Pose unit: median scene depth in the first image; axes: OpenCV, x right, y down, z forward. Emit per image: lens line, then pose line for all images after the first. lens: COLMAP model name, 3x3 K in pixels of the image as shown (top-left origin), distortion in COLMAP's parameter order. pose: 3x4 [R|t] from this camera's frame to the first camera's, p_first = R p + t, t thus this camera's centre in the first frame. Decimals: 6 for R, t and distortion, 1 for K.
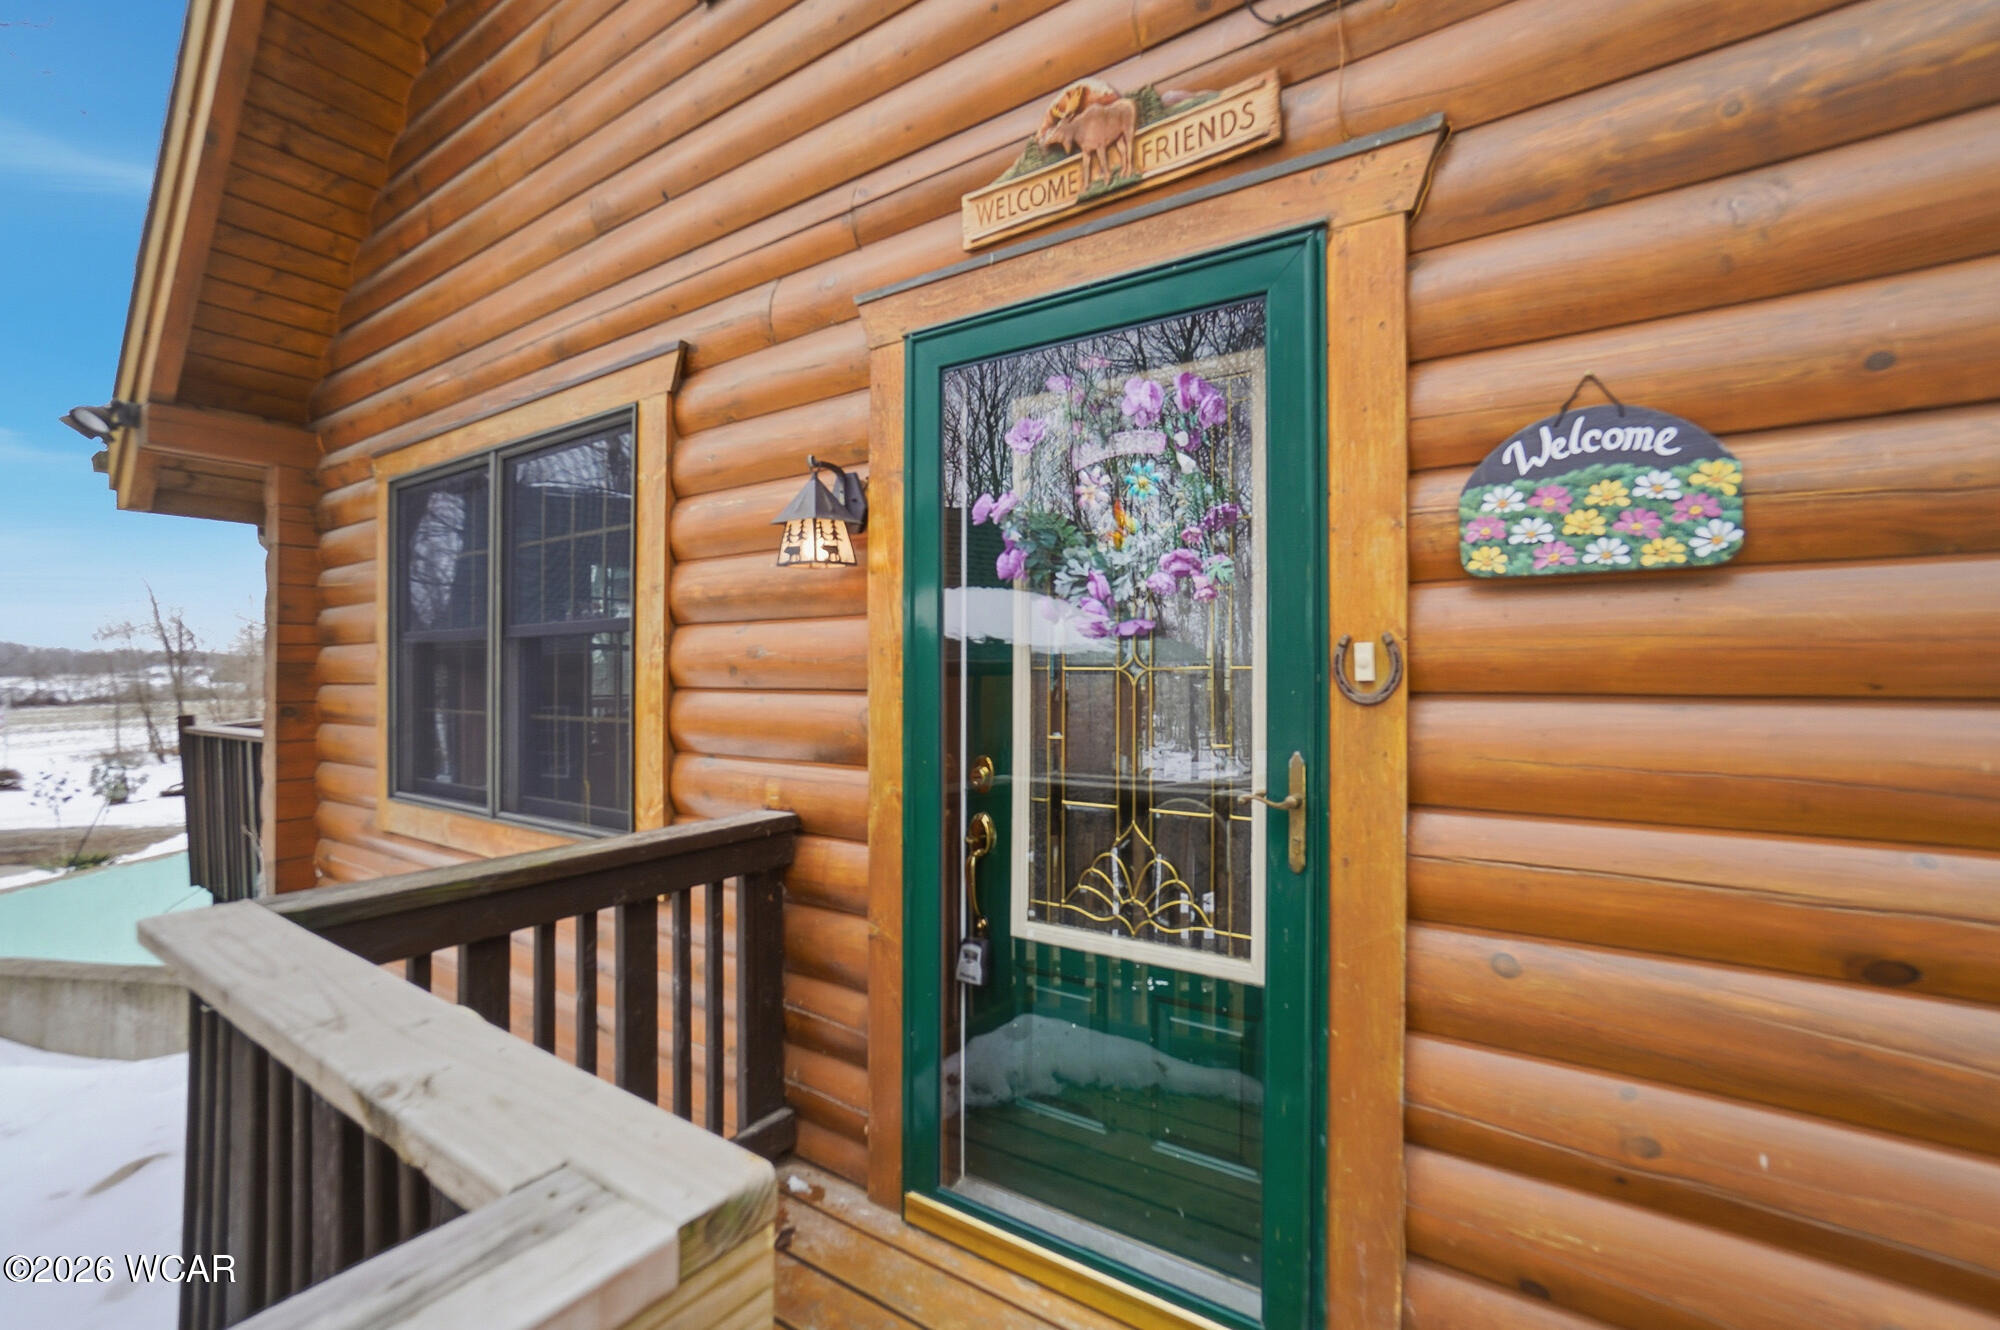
lens RADIAL K [[903.5, 0, 985.9], [0, 903.5, 656.0], [0, 0, 1]] dist [-0.032569, -0.000180]
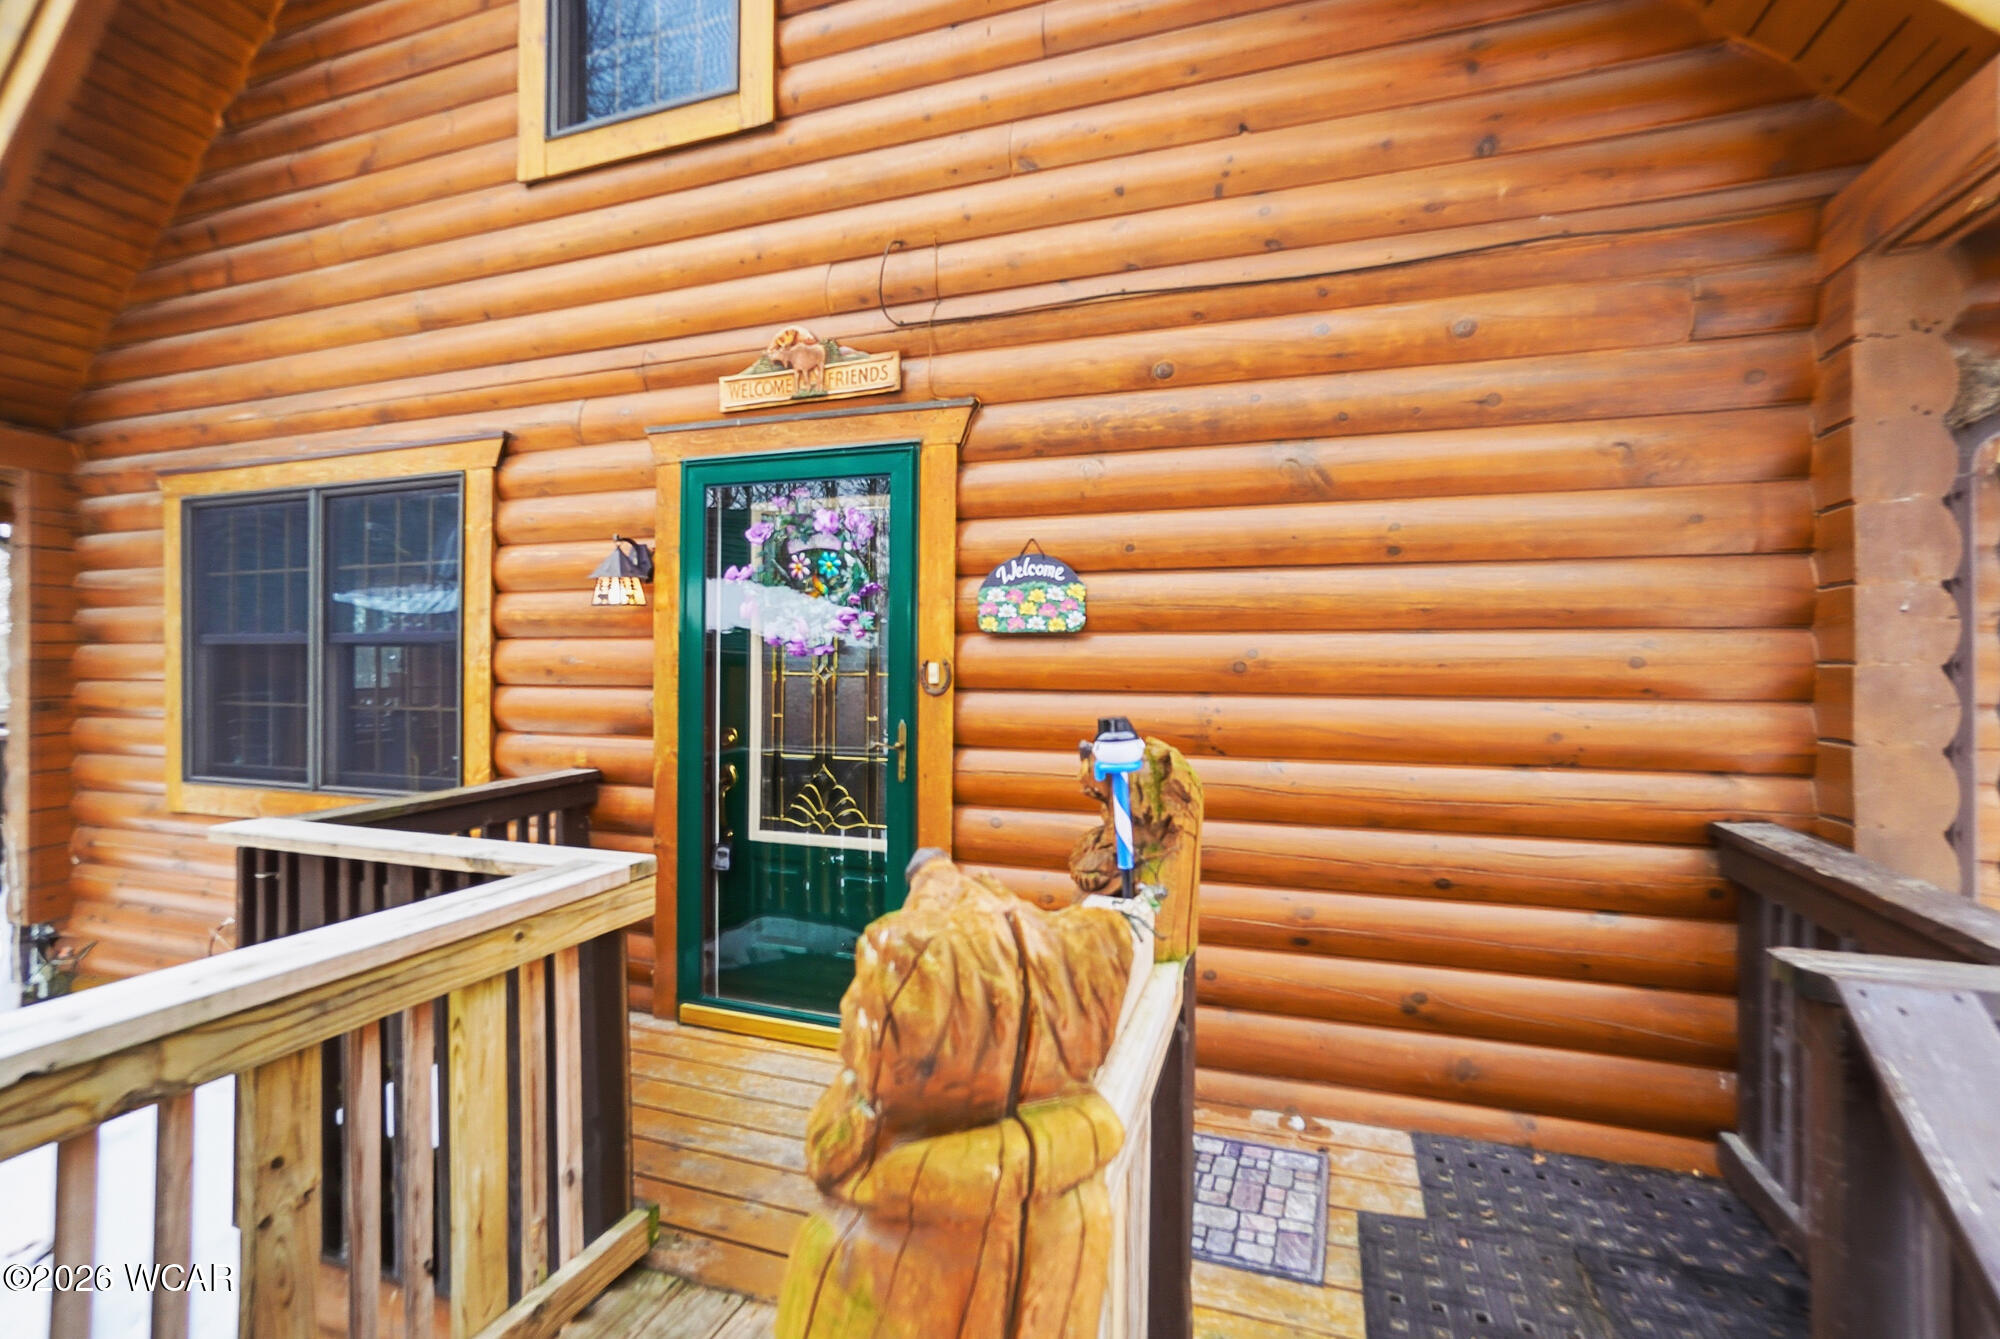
lens RADIAL K [[910.9, 0, 985.1], [0, 910.9, 666.9], [0, 0, 1]] dist [-0.011131, 0.003100]
pose [[0.964004, 0.005686, 0.265827, 0.001465], [-0.010961, 0.999771, 0.018365, -0.031139], [-0.265661, -0.020617, 0.963846, -0.655237]]
